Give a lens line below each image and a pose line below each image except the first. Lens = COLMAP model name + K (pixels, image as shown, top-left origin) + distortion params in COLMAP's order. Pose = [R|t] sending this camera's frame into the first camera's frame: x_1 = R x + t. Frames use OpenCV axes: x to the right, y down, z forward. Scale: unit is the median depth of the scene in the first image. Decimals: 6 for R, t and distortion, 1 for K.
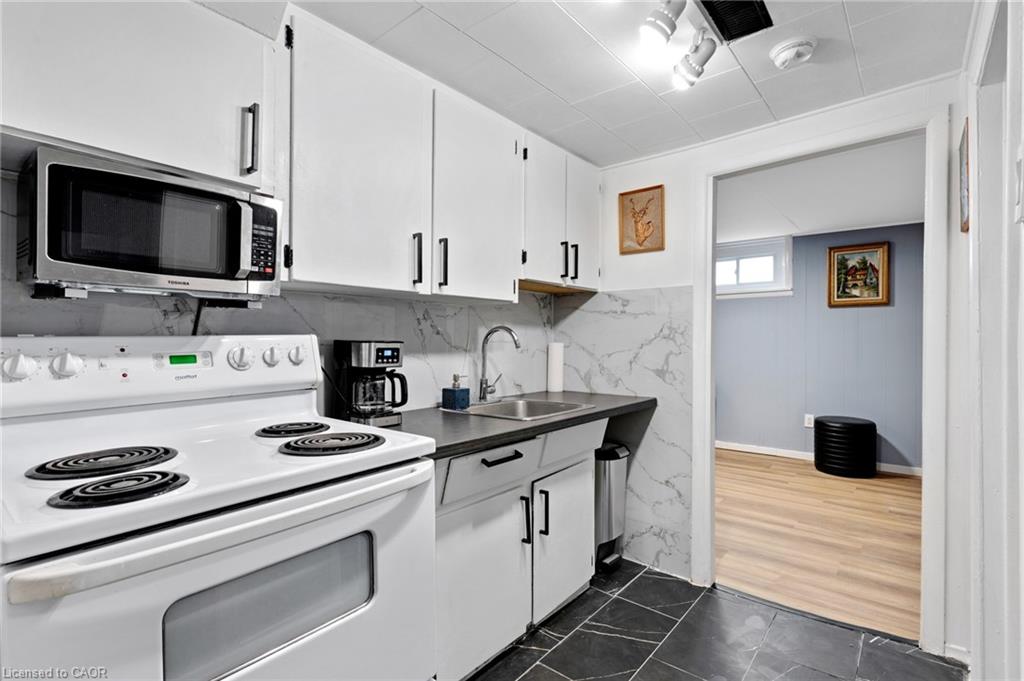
lens RADIAL K [[486.9, 0, 514.9], [0, 486.9, 335.6], [0, 0, 1]] dist [0.002699, 0.000952]
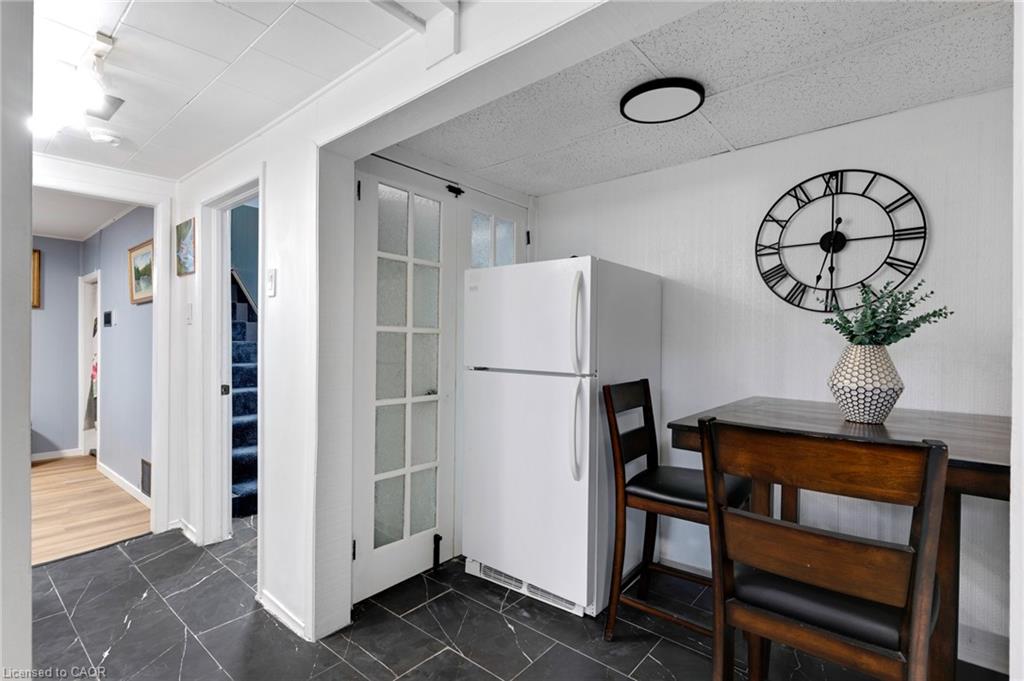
lens RADIAL K [[486.9, 0, 511.4], [0, 486.9, 341.7], [0, 0, 1]] dist [0.002699, 0.000952]
pose [[0.016395, -0.006136, 0.999847, -0.714858], [-0.008873, 0.999941, 0.006282, -0.003362], [-0.999826, -0.008974, 0.016340, -0.174744]]
